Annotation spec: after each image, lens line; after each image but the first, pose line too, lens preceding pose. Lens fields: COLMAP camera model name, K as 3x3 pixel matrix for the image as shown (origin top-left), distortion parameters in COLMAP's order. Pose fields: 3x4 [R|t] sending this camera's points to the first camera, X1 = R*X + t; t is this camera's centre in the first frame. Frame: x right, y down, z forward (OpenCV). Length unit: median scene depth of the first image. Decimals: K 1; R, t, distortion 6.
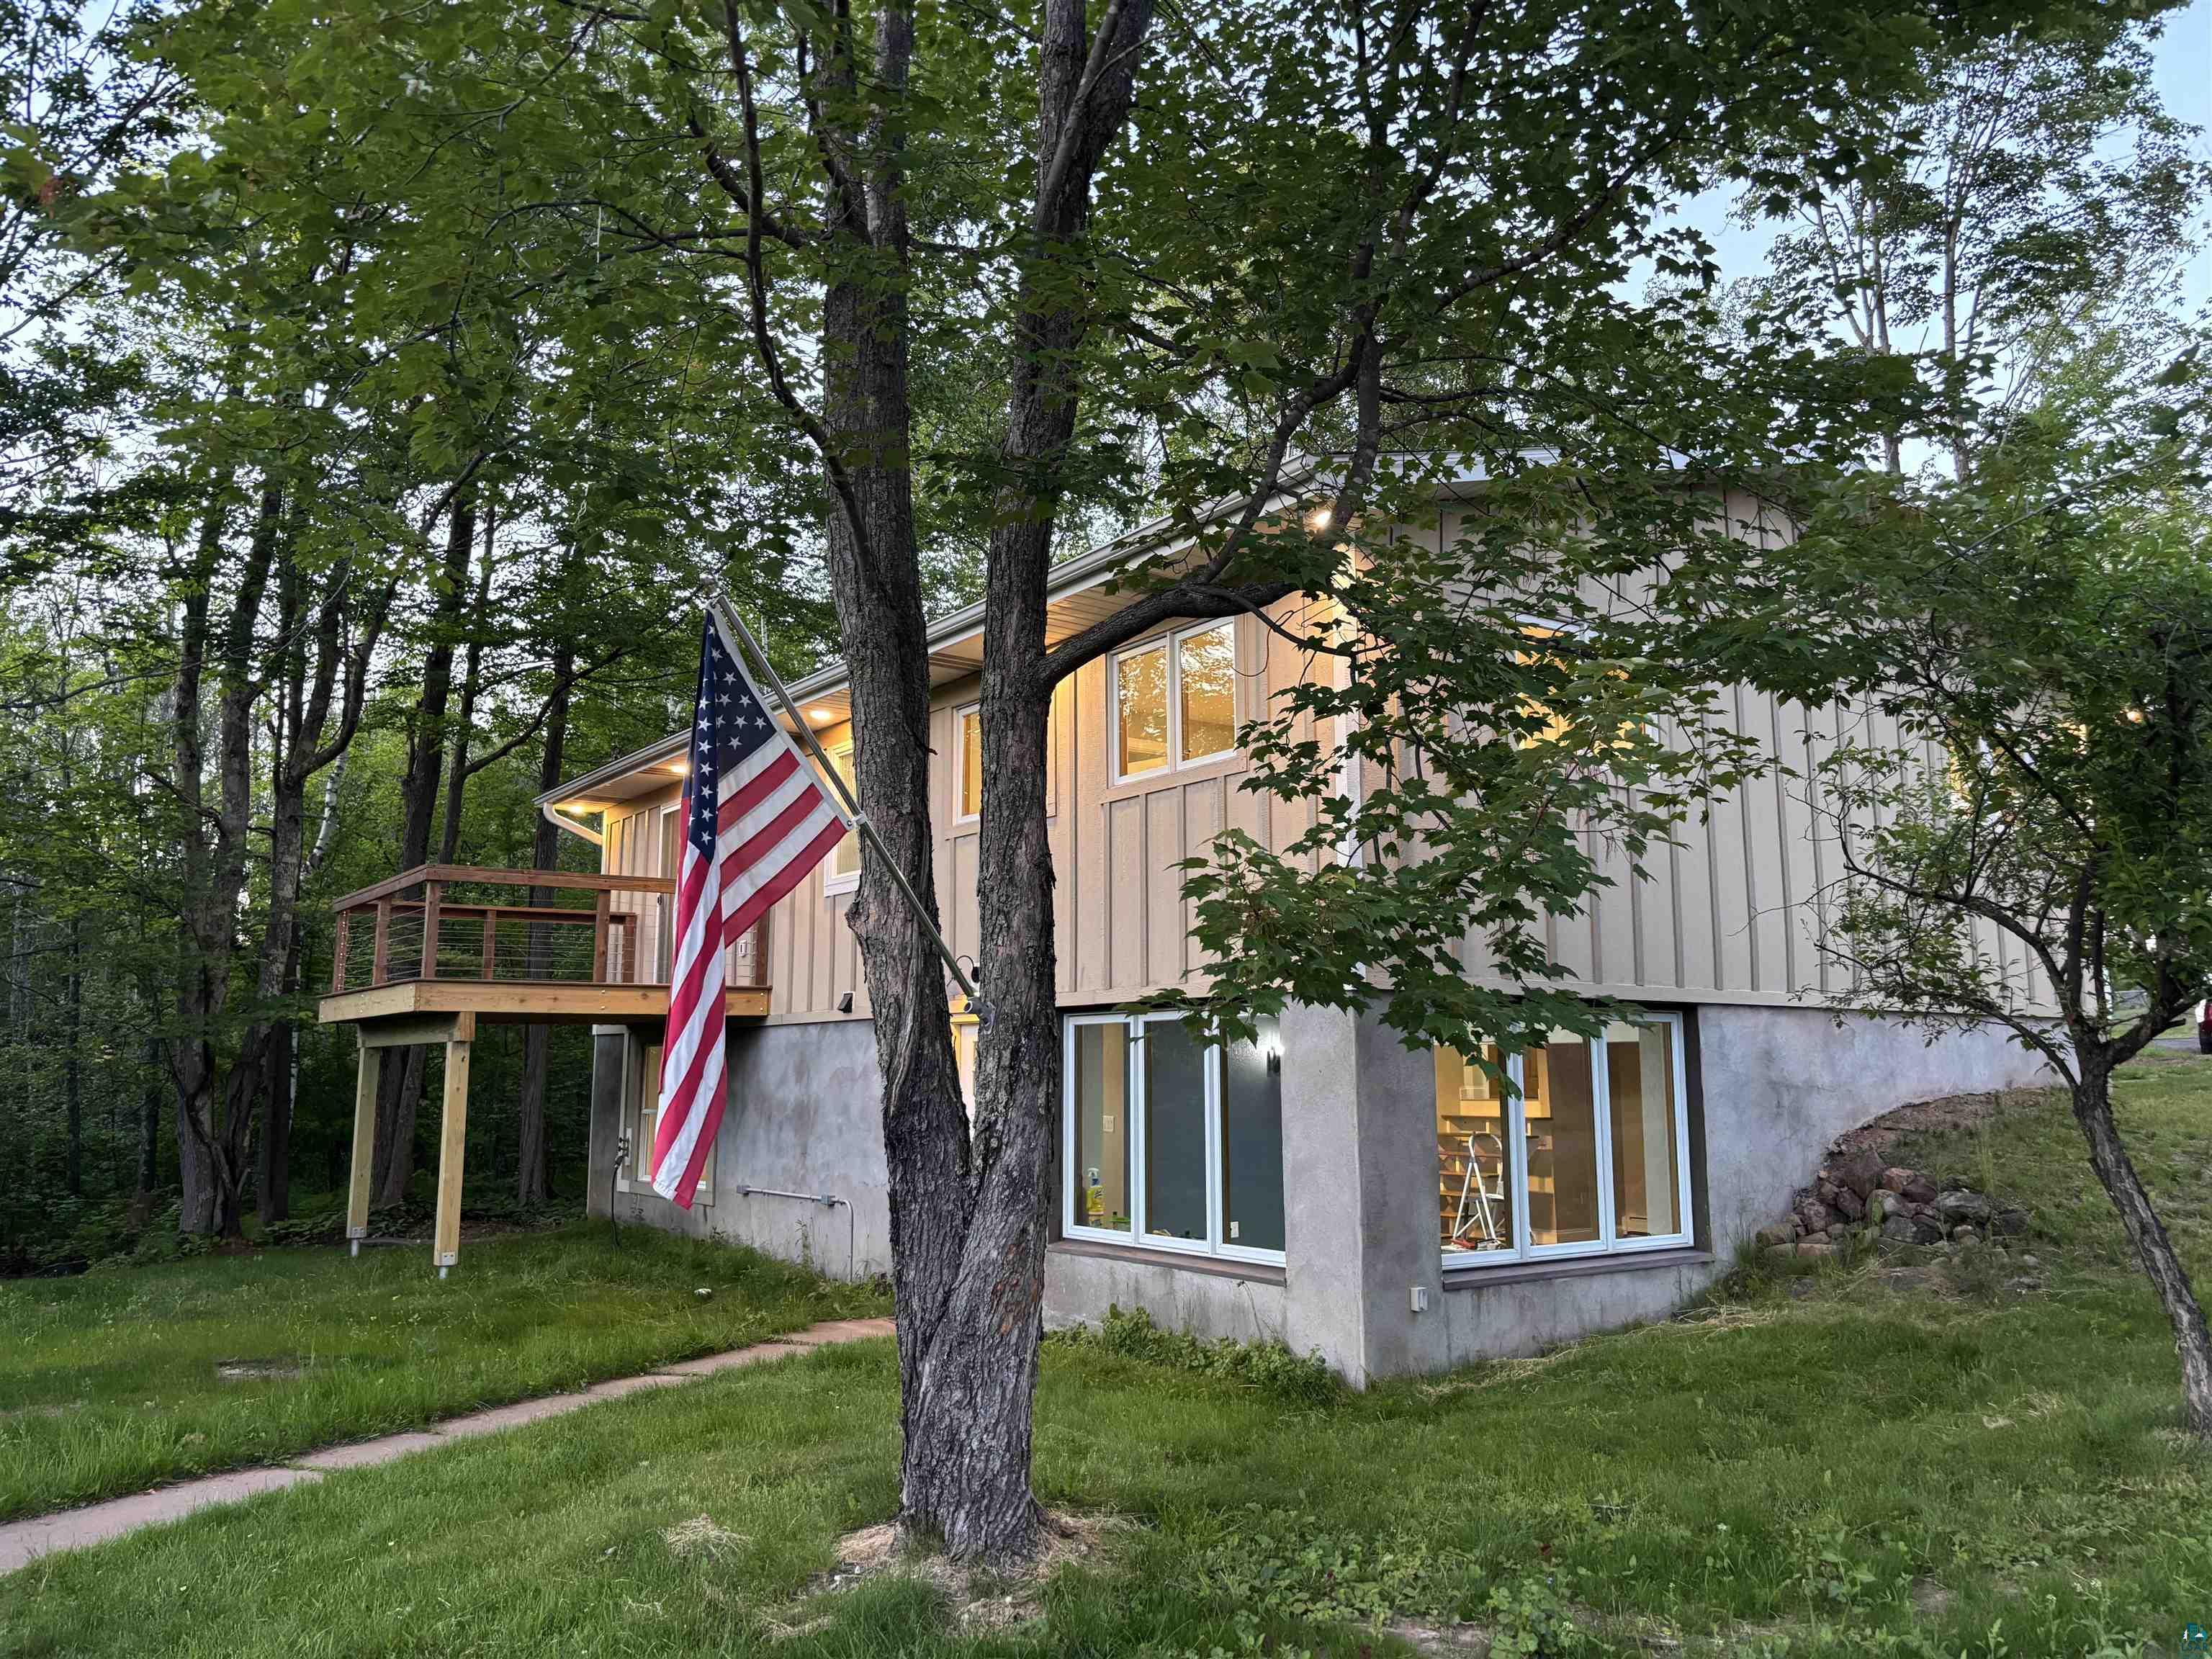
lens RADIAL K [[1691.5, 0, 1106.0], [0, 1691.5, 829.5], [0, 0, 1]] dist [0.007240, 0.002847]
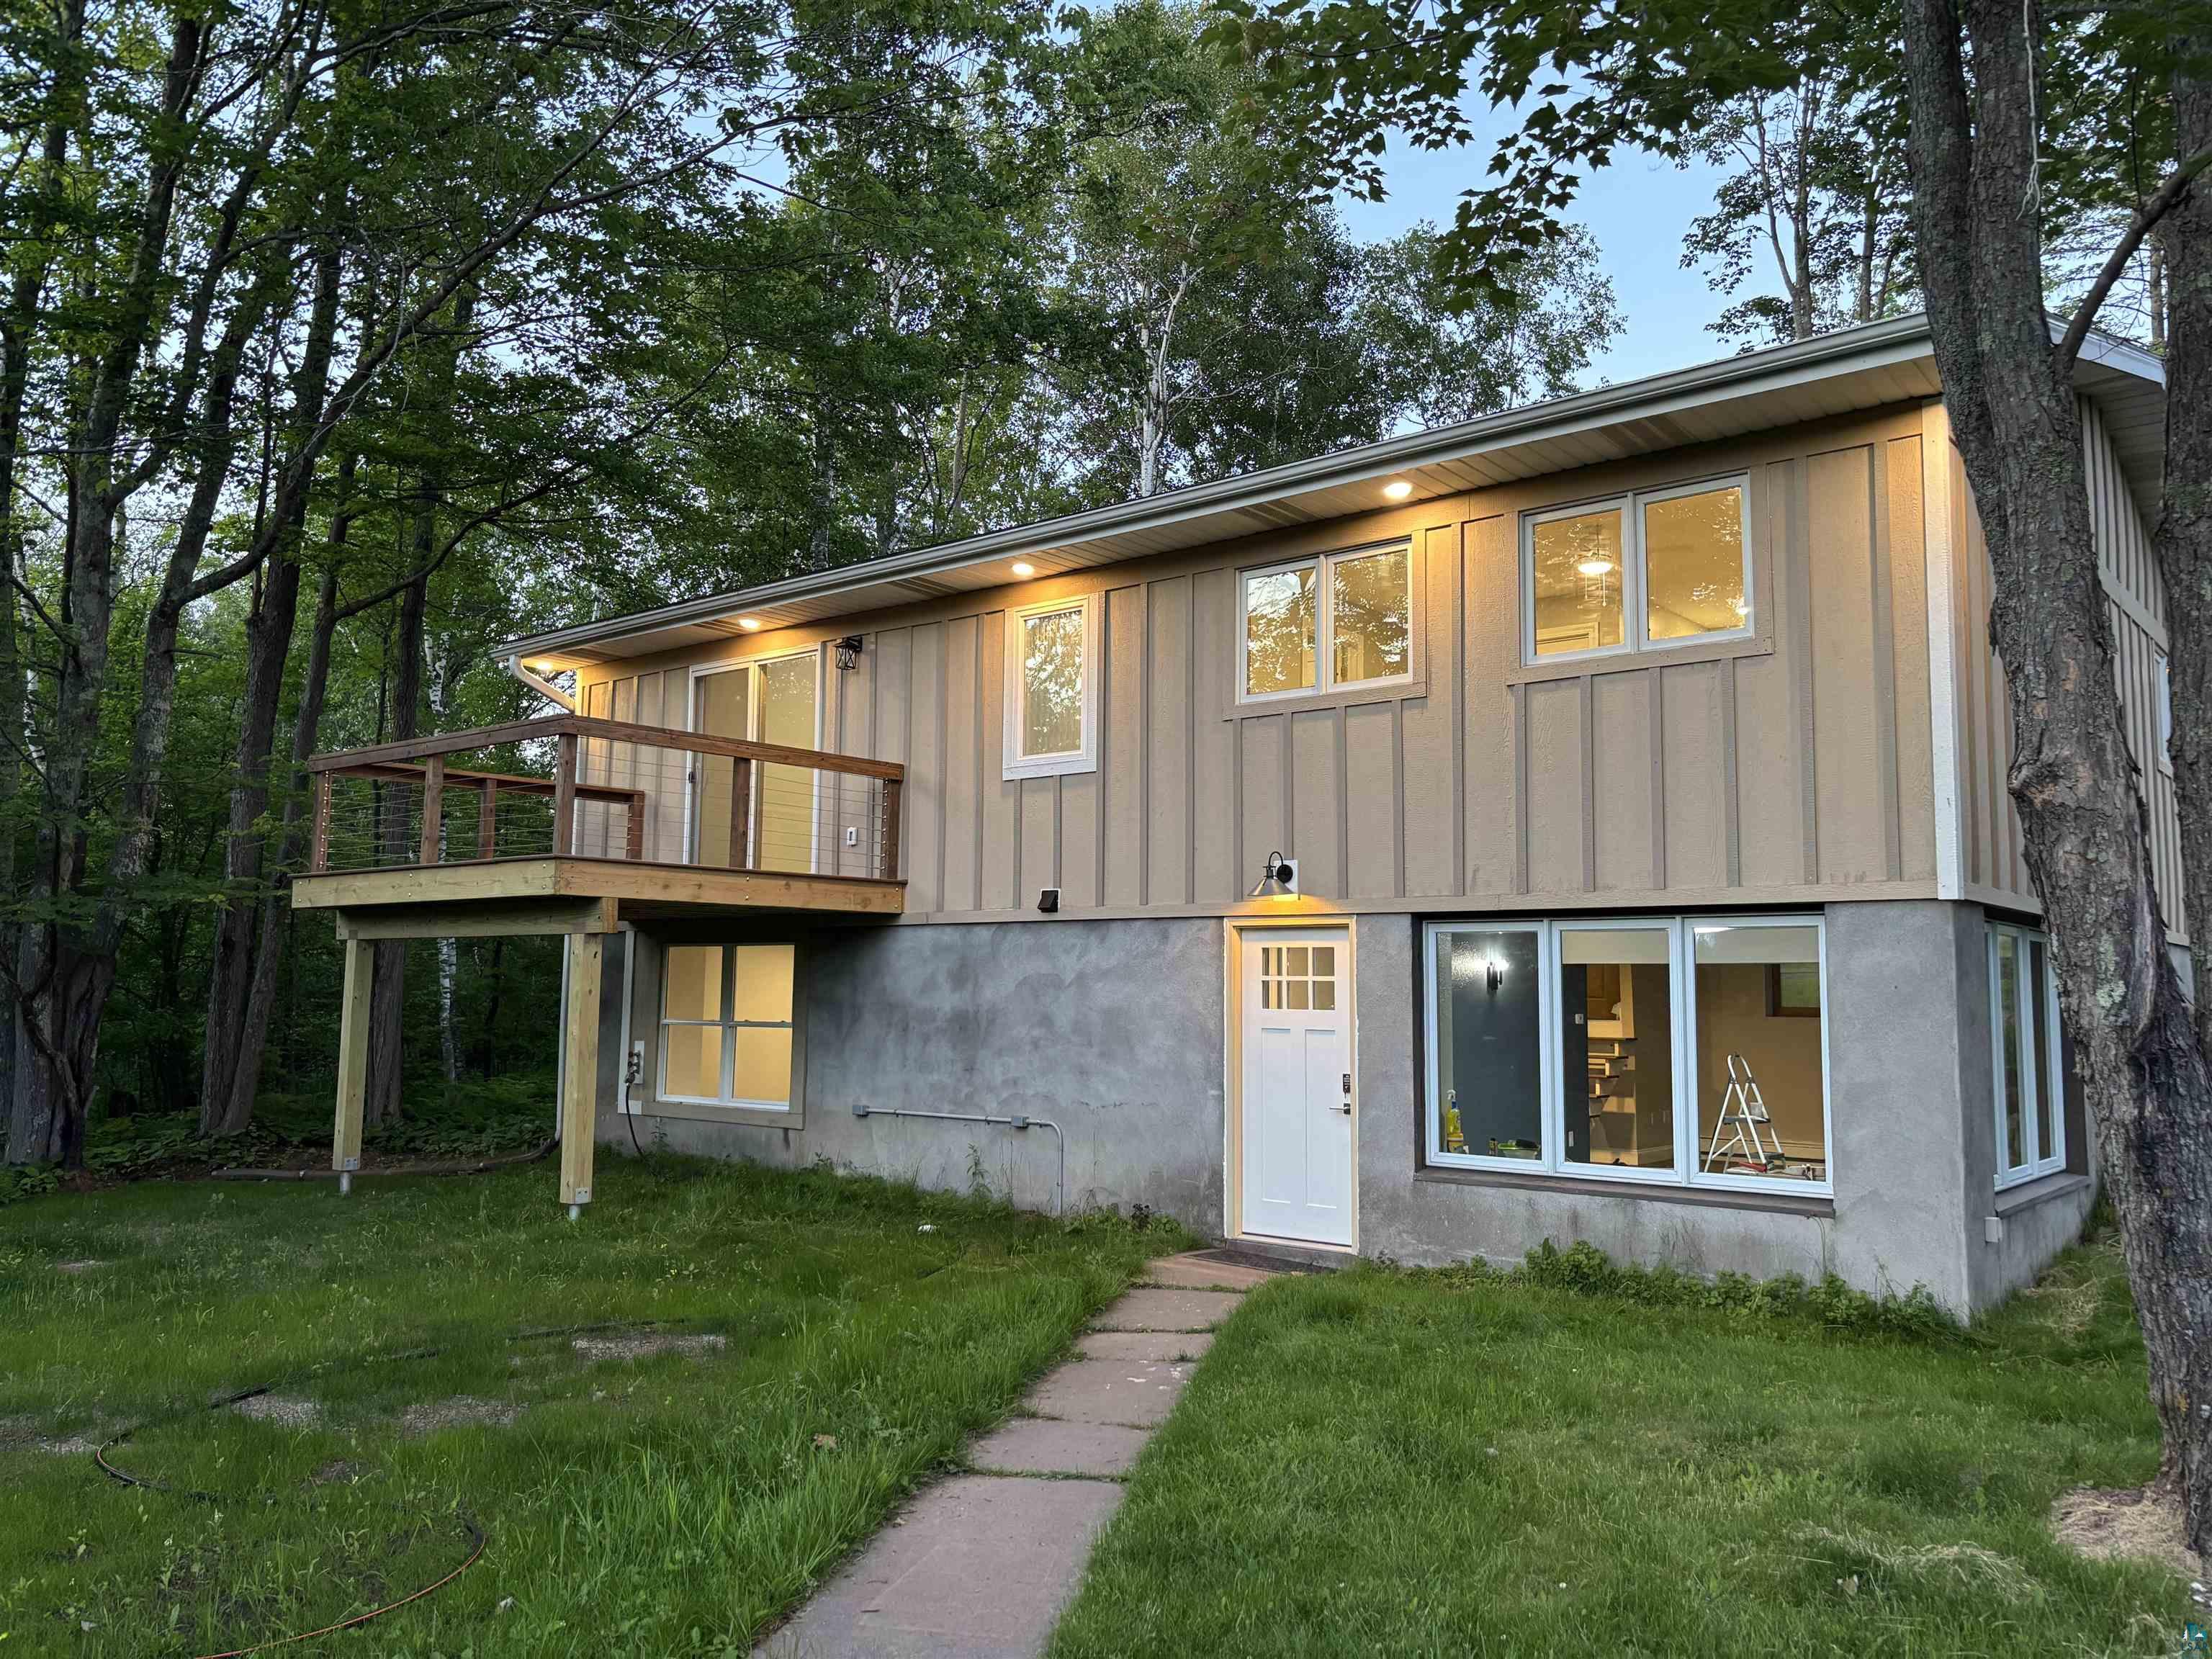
lens RADIAL K [[1691.5, 0, 1106.0], [0, 1691.5, 829.5], [0, 0, 1]] dist [0.007240, 0.002847]
pose [[0.968480, 0.038902, 0.246033, -0.313636], [-0.050794, 0.997818, 0.042174, 0.025087], [-0.243856, -0.053341, 0.968343, 0.134903]]
